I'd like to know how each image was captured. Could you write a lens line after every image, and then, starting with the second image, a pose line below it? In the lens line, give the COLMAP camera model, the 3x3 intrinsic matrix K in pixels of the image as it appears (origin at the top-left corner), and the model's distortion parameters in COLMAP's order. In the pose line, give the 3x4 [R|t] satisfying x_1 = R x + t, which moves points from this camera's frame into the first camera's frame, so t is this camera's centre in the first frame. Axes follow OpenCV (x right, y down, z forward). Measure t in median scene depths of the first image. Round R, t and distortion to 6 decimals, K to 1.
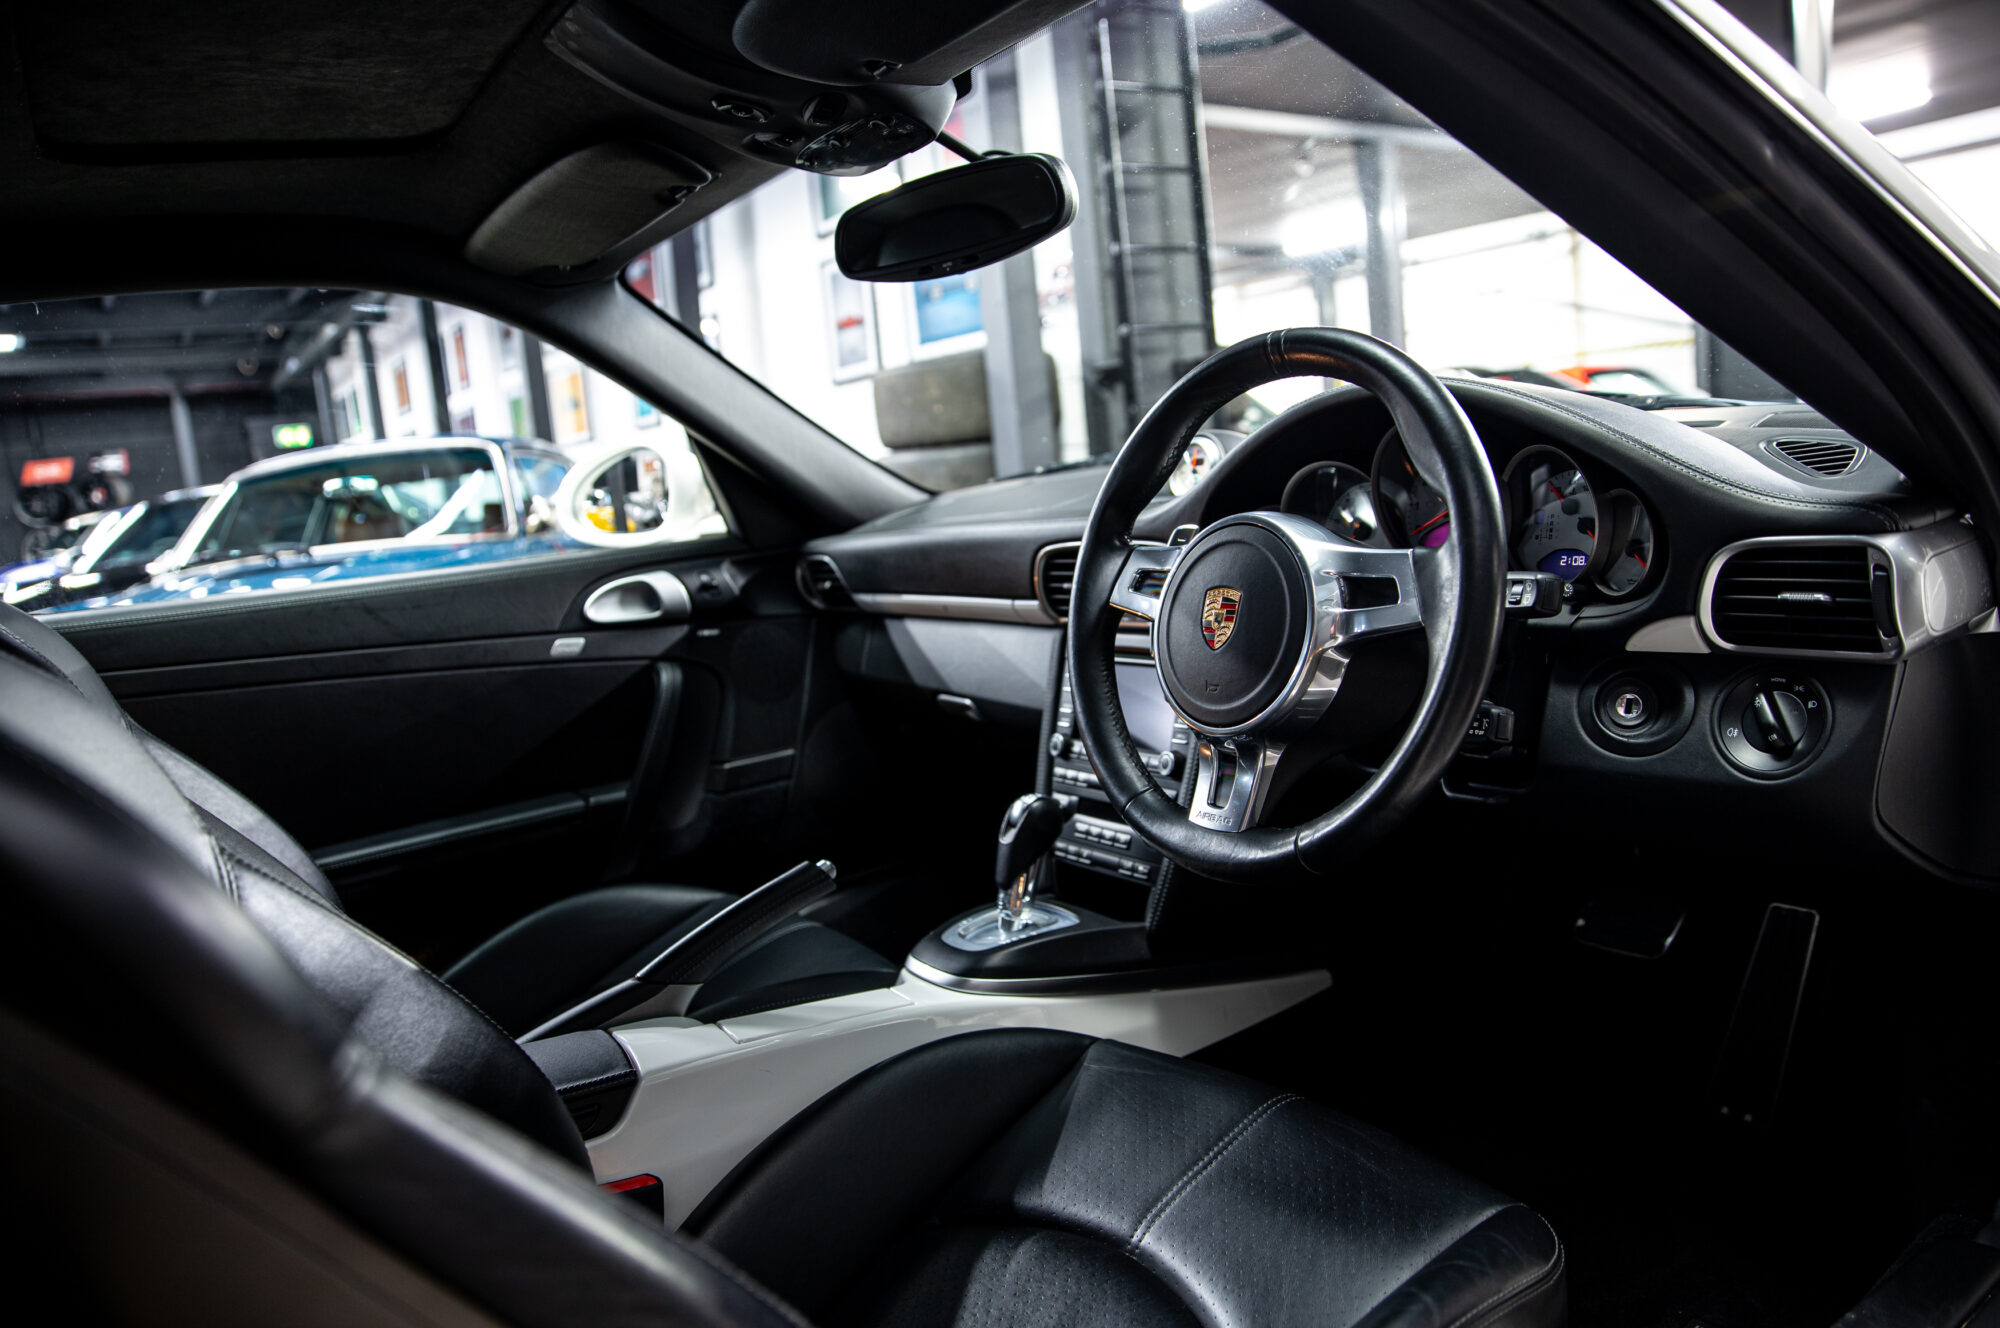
lens RADIAL K [[1382.7, 0, 1000.1], [0, 1382.7, 688.2], [0, 0, 1]] dist [-0.073569, 0.078075]
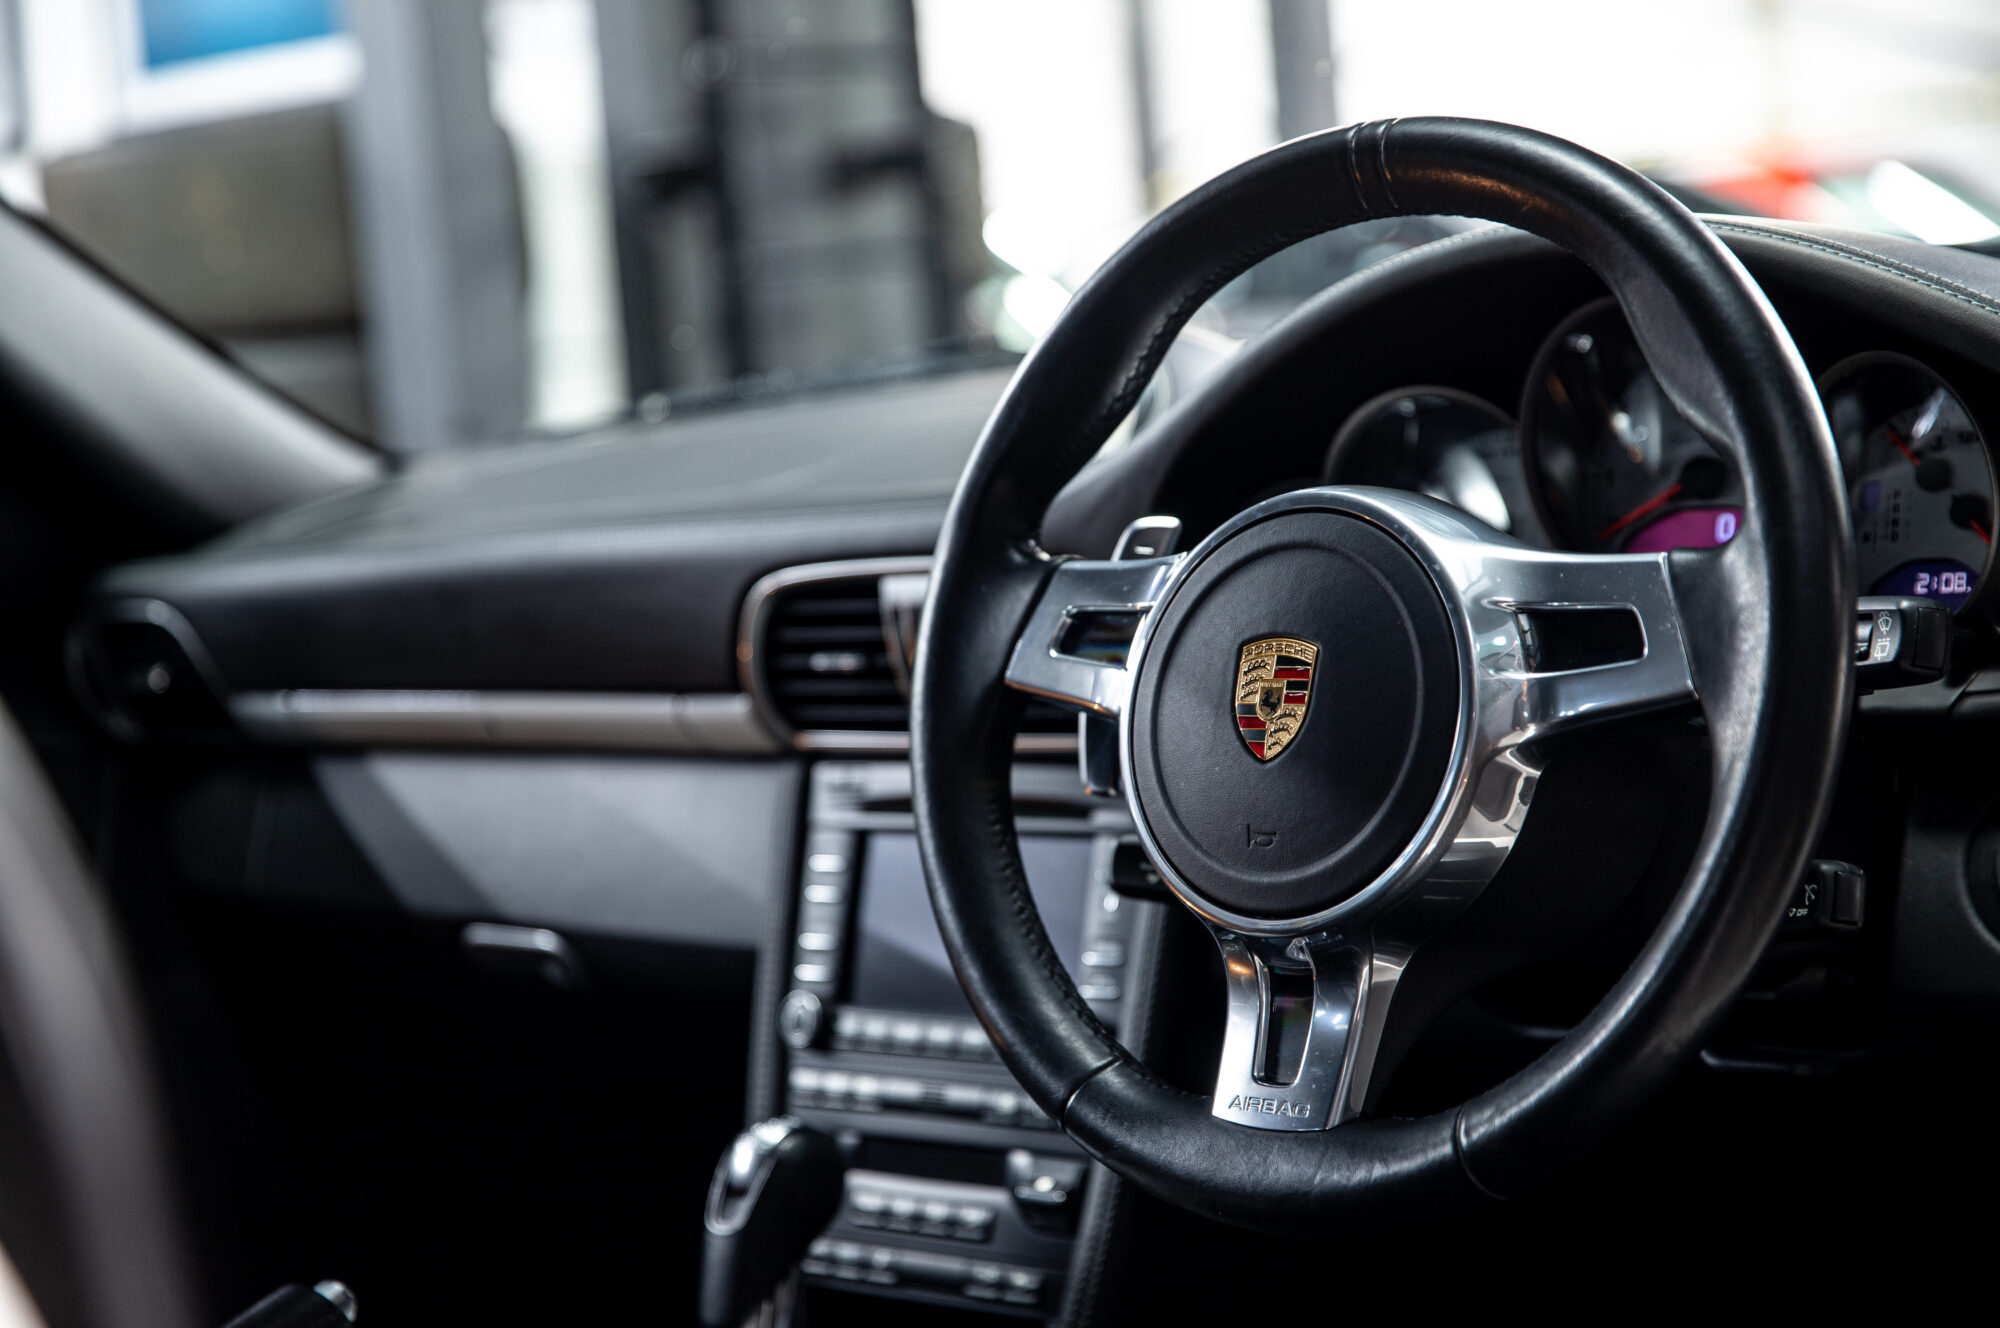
lens RADIAL K [[3708.1, 0, 1003.0], [0, 3708.1, 694.5], [0, 0, 1]] dist [0.222355, -0.073005]
pose [[0.980772, -0.007121, 0.195027, -0.184084], [0.023238, 0.996485, -0.080478, 0.049646], [-0.193769, 0.083462, 0.977491, -0.269730]]
